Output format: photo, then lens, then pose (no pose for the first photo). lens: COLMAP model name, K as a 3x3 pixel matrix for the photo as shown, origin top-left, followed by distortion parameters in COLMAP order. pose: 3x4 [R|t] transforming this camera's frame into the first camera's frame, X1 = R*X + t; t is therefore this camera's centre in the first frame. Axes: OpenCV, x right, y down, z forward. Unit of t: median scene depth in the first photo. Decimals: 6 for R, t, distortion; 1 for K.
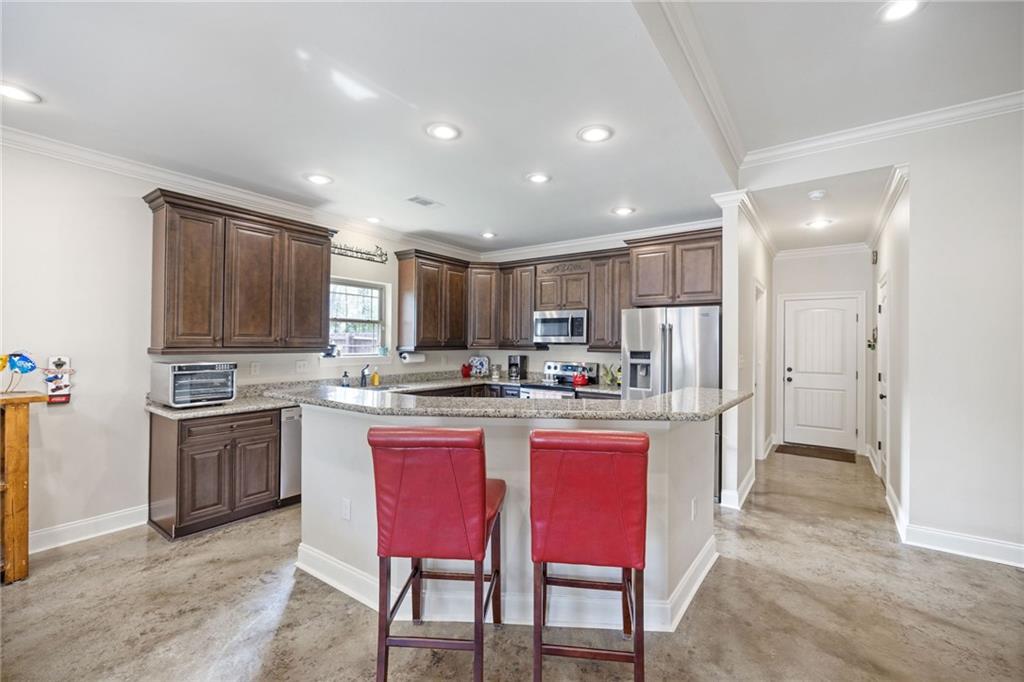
lens RADIAL K [[441.7, 0, 512.0], [0, 441.7, 338.4], [0, 0, 1]] dist [0.001262, 0.000139]
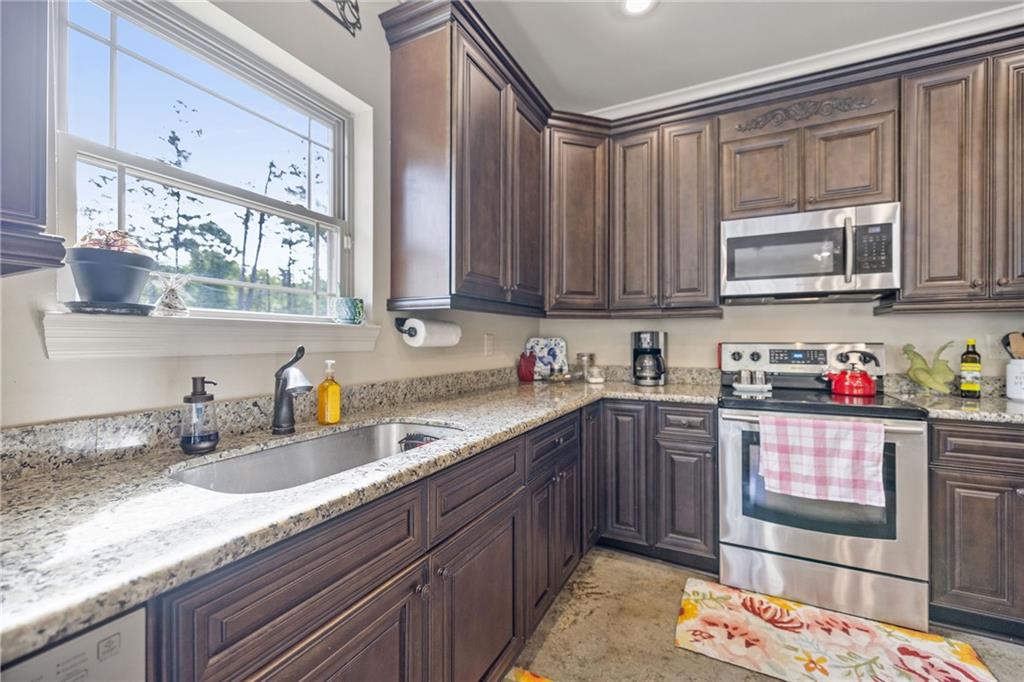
lens RADIAL K [[433.4, 0, 516.1], [0, 433.4, 339.9], [0, 0, 1]] dist [0.001095, 0.000379]
pose [[0.987331, -0.007134, 0.158515, -0.216168], [0.005680, 0.999938, 0.009625, 0.047127], [-0.158574, -0.008603, 0.987310, 0.651225]]
